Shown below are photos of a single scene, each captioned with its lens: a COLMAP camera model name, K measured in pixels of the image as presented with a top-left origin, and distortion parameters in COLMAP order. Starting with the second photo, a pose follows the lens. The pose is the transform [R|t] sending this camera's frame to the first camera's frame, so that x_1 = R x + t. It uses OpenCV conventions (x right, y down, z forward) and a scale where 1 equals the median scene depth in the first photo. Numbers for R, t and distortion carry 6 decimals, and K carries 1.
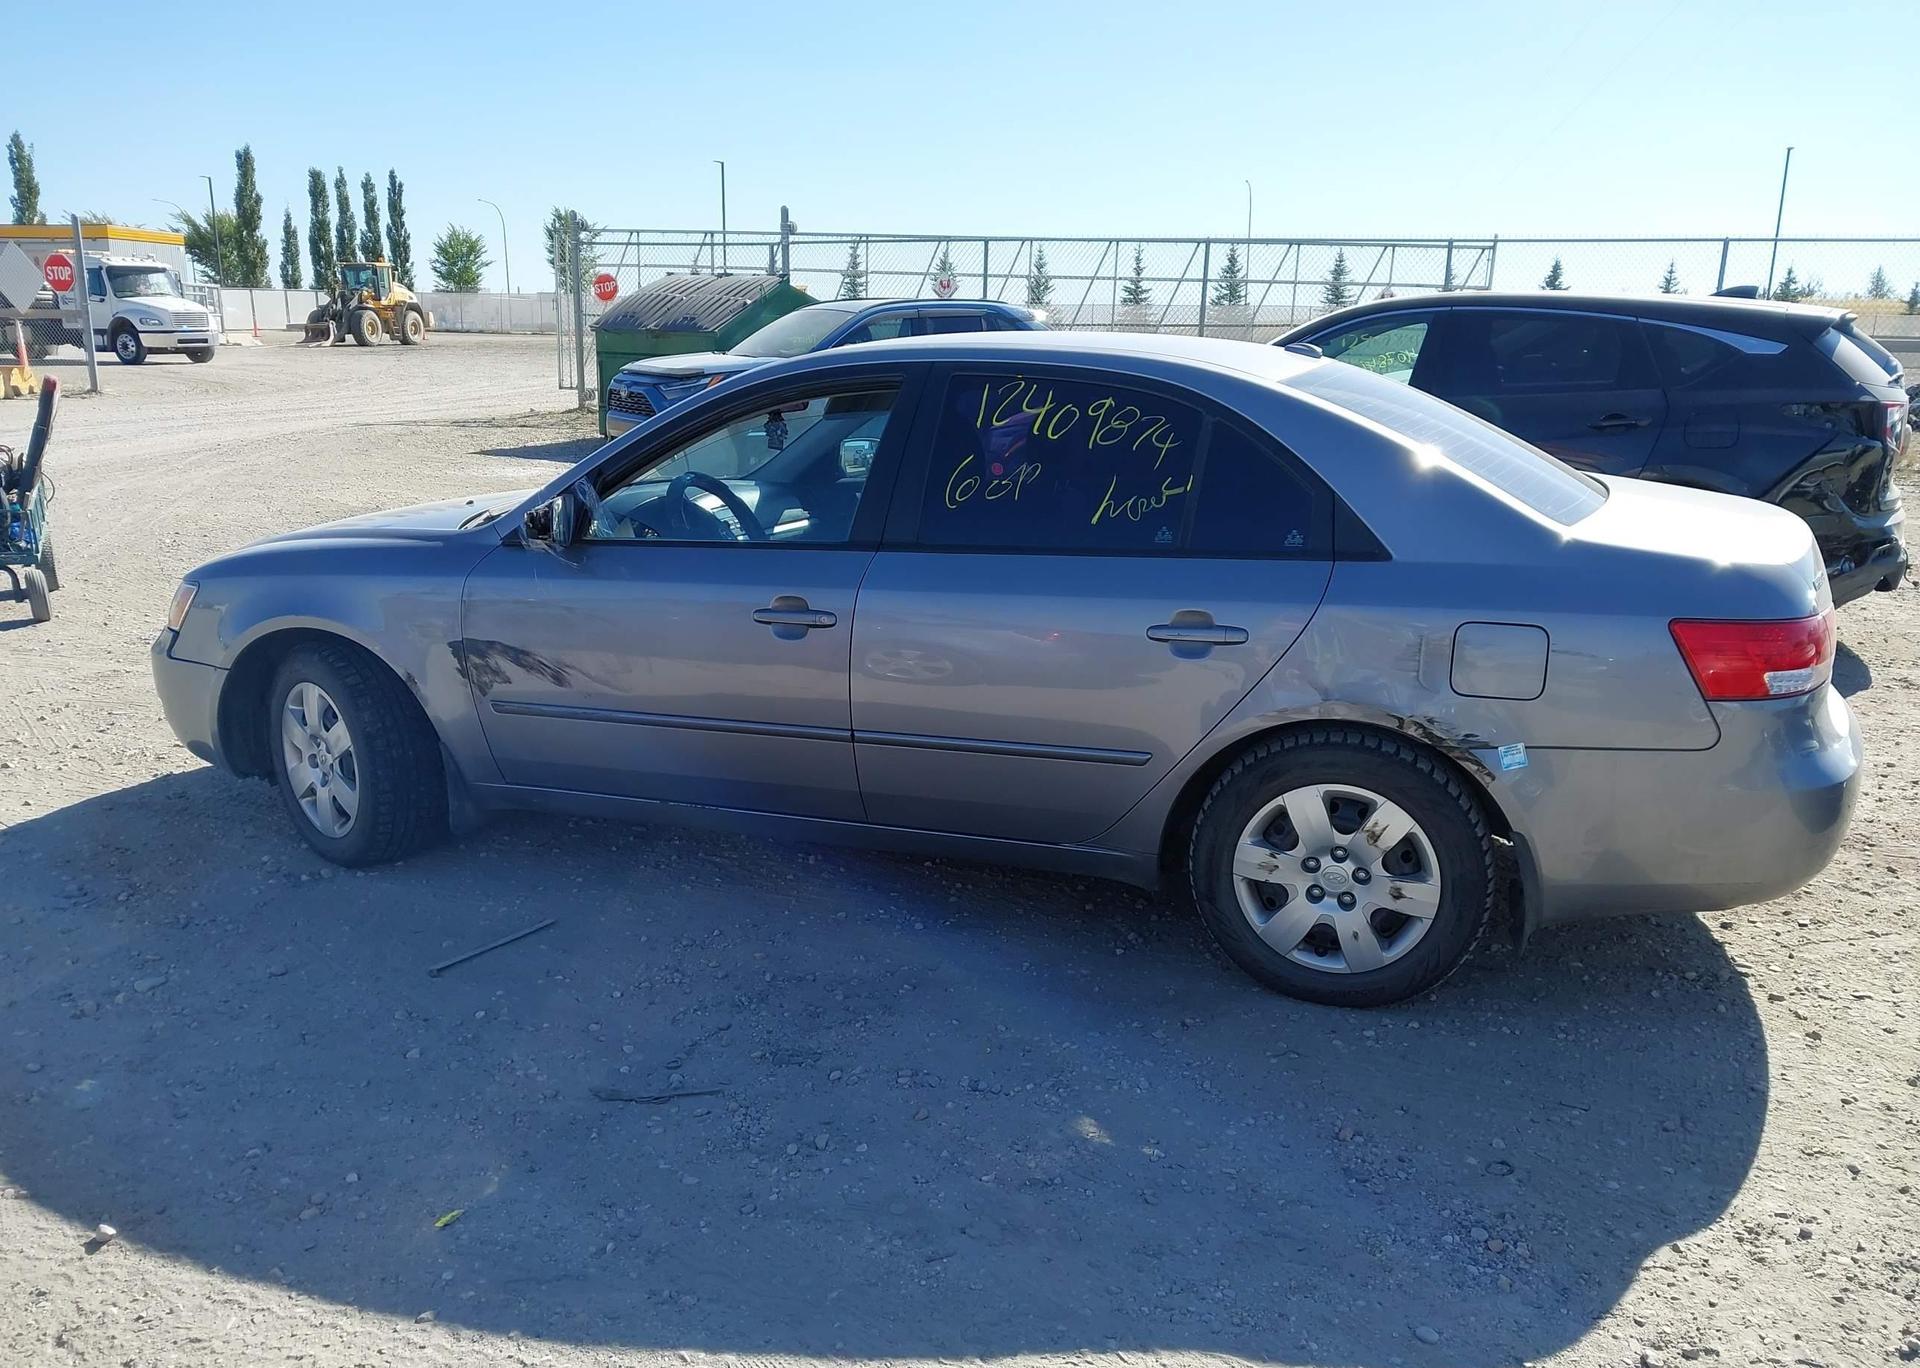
lens RADIAL K [[1511.3, 0, 959.1], [0, 1511.3, 704.5], [0, 0, 1]] dist [0.006844, 0.010731]
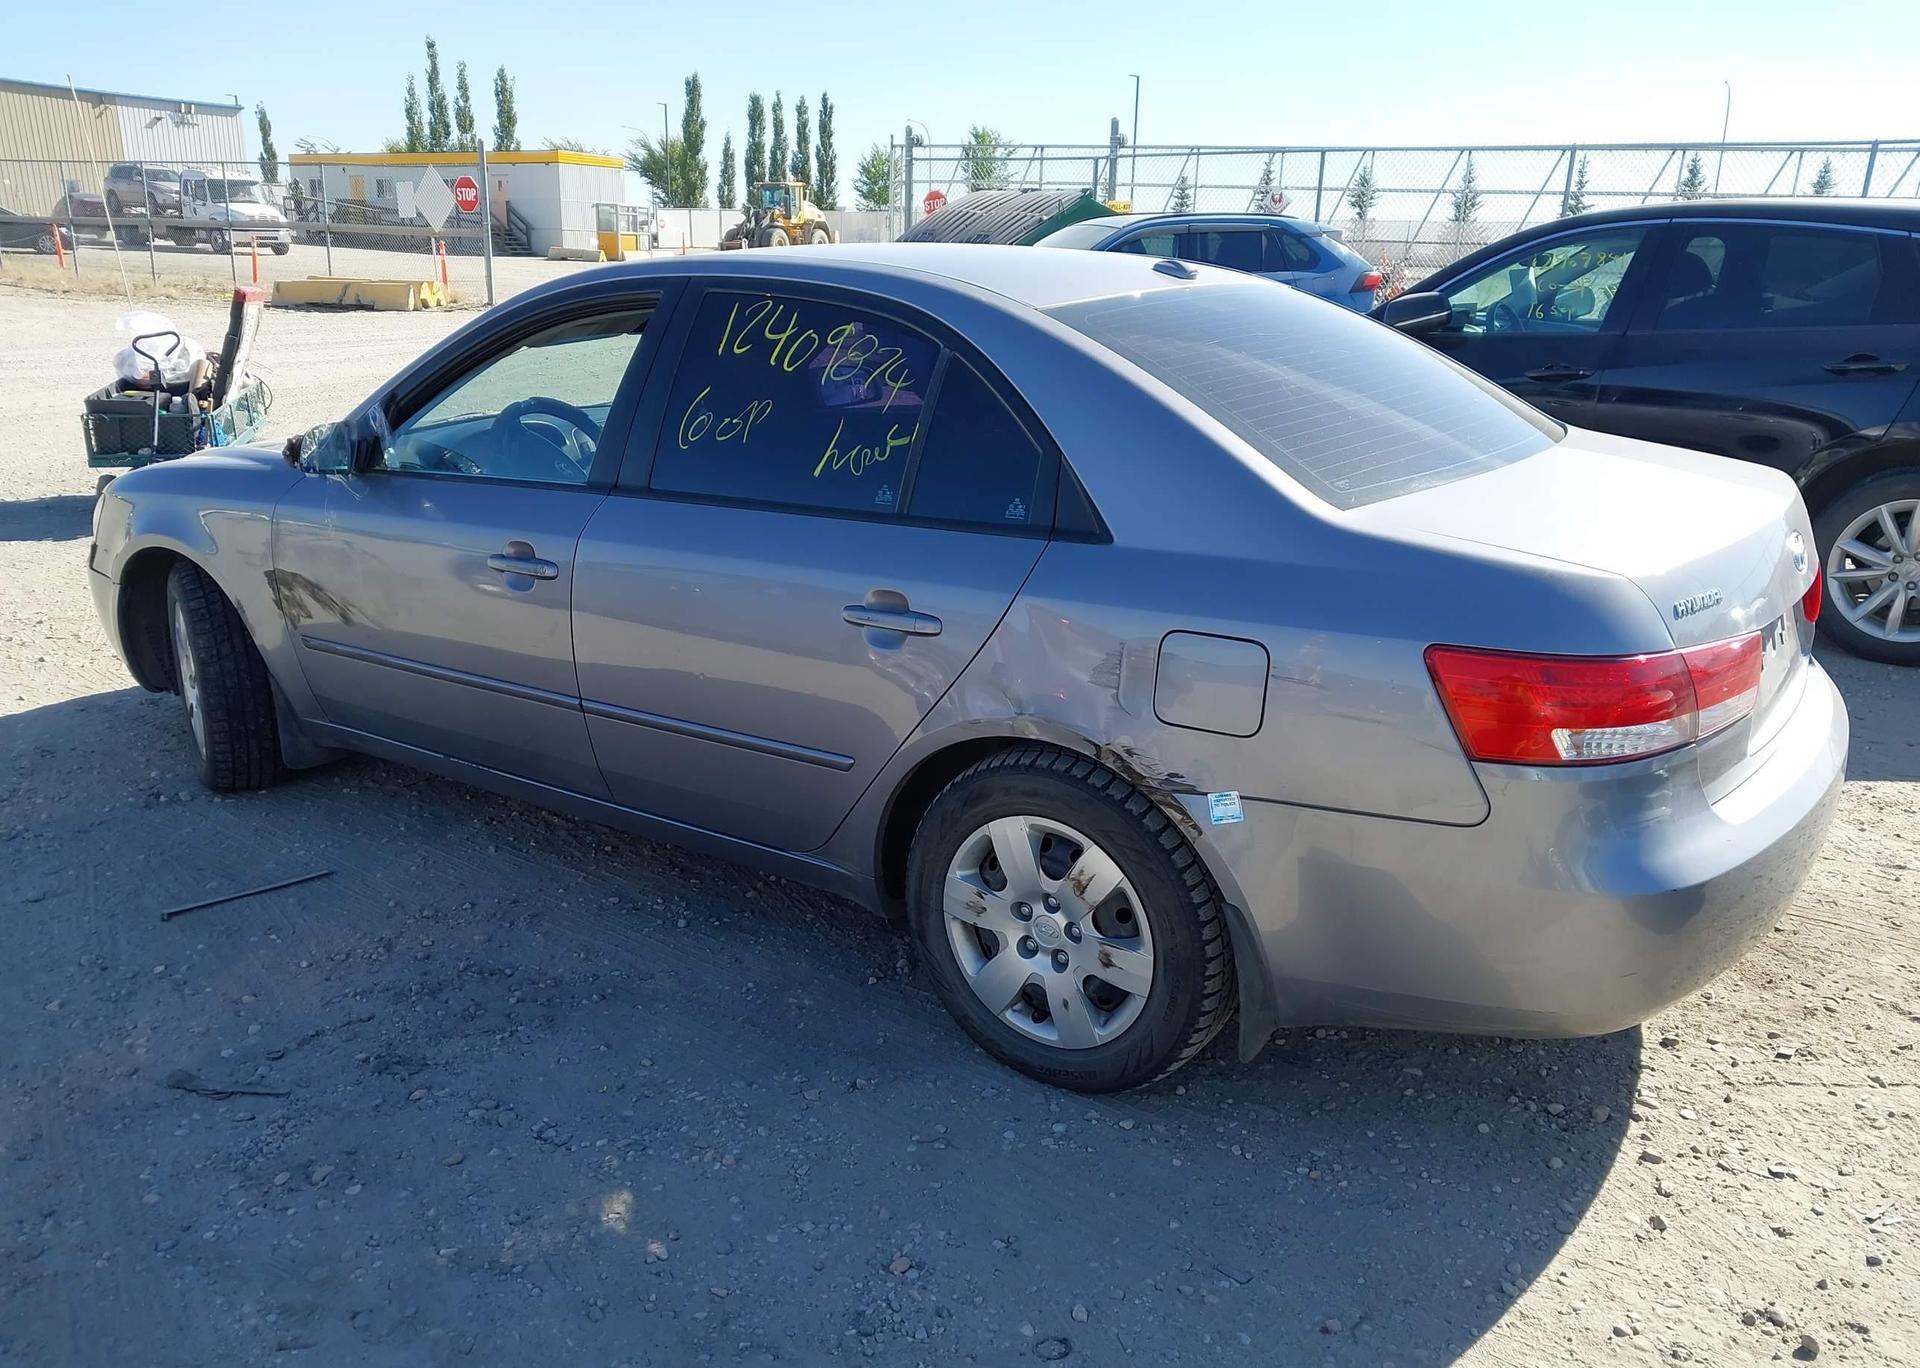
lens RADIAL K [[1520.9, 0, 962.6], [0, 1520.9, 684.8], [0, 0, 1]] dist [-0.000862, 0.017282]
pose [[0.964895, 0.075441, -0.251568, 0.356188], [-0.066267, 0.996798, 0.044754, -0.044060], [0.254139, -0.026513, 0.966804, 0.187682]]
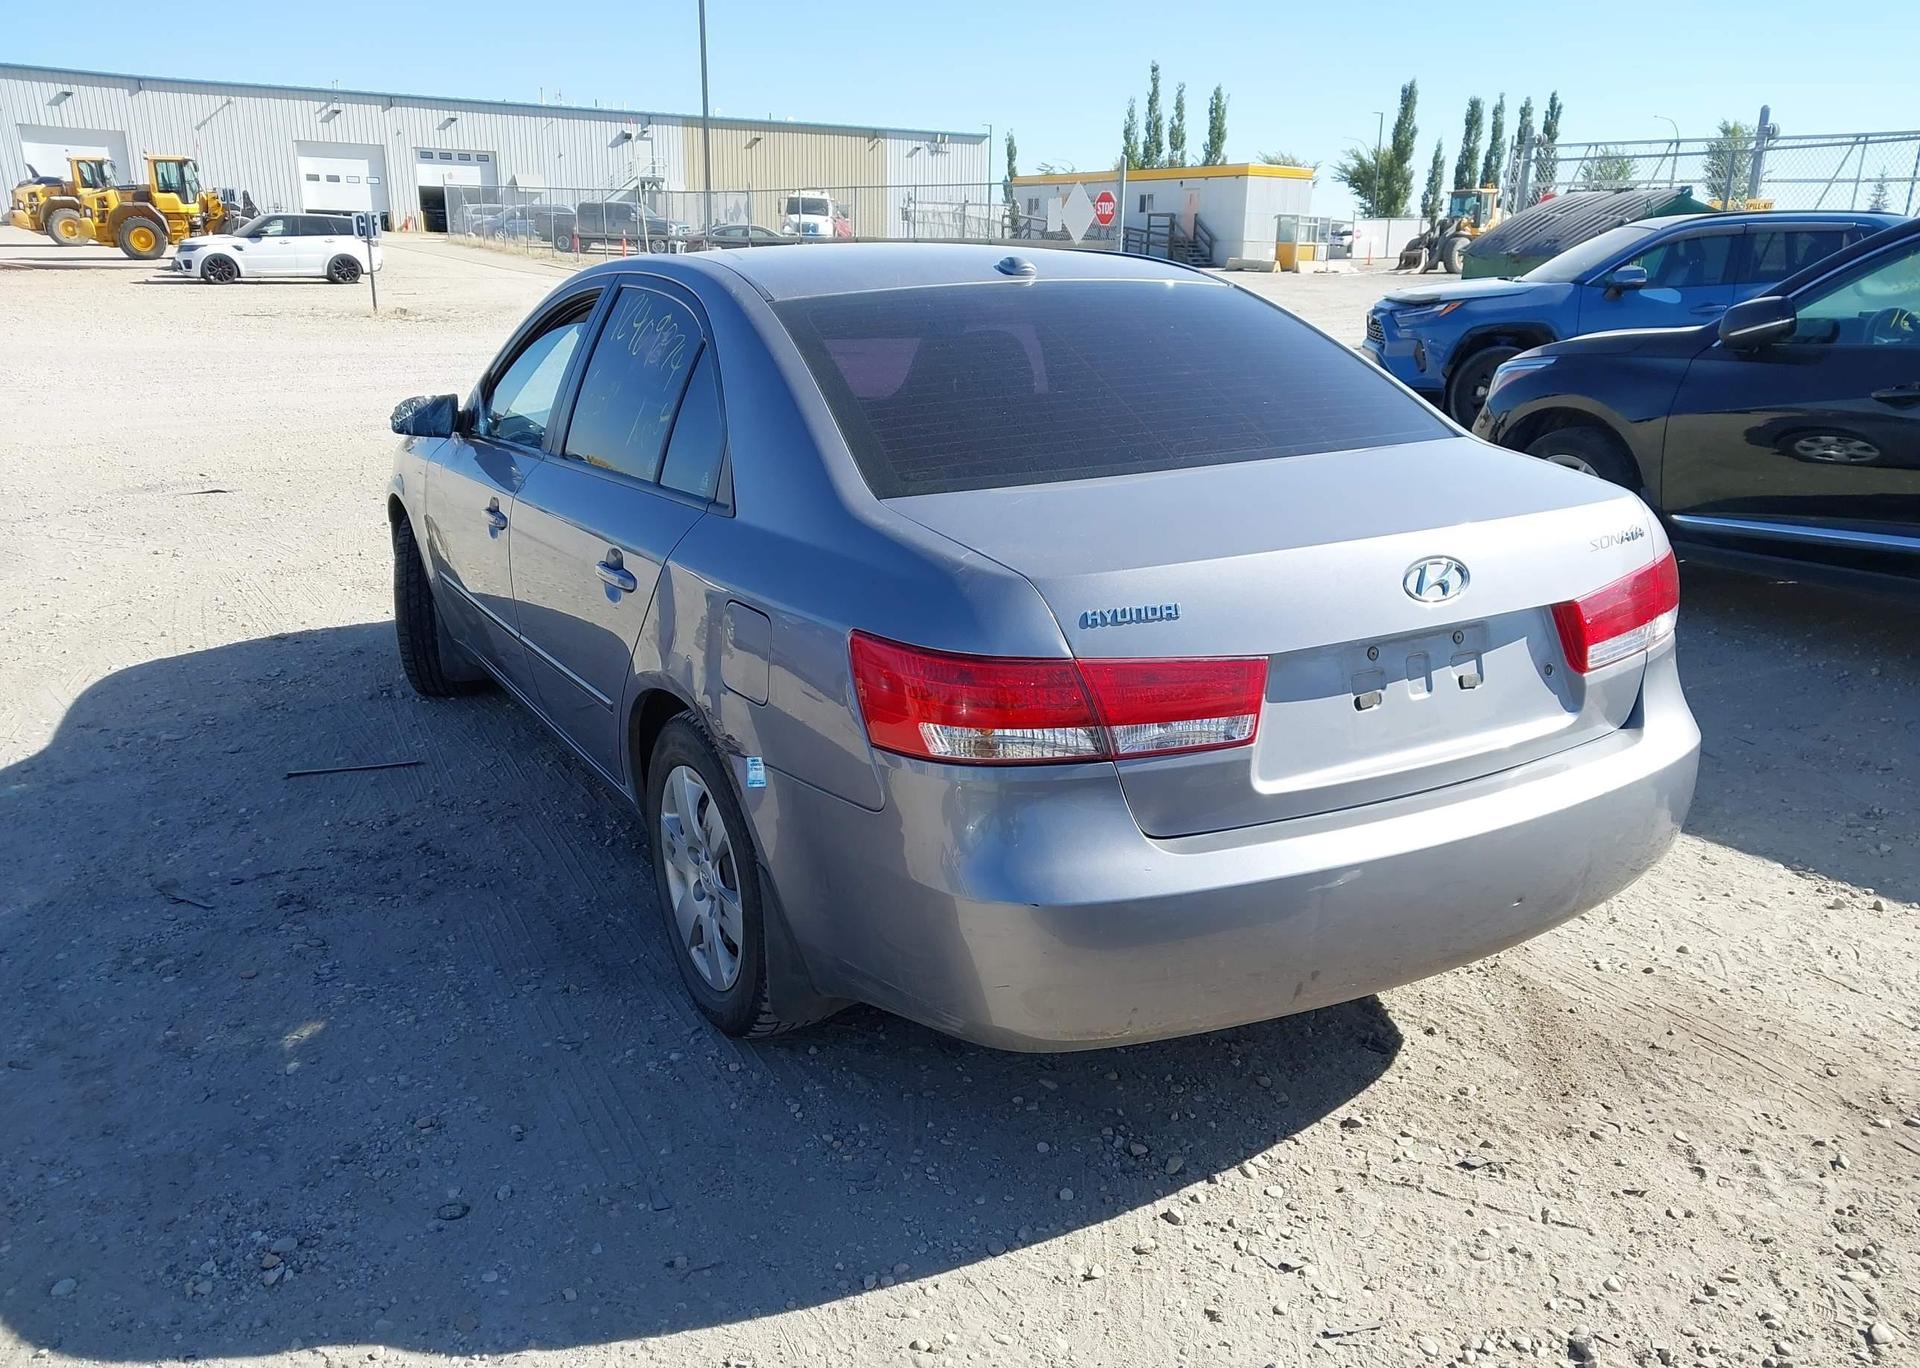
lens RADIAL K [[1520.9, 0, 962.6], [0, 1520.9, 684.8], [0, 0, 1]] dist [-0.000862, 0.017282]
pose [[0.757356, 0.172408, -0.629831, 0.796409], [-0.152796, 0.984529, 0.085769, -0.081266], [0.634874, 0.031278, 0.771983, 0.373341]]
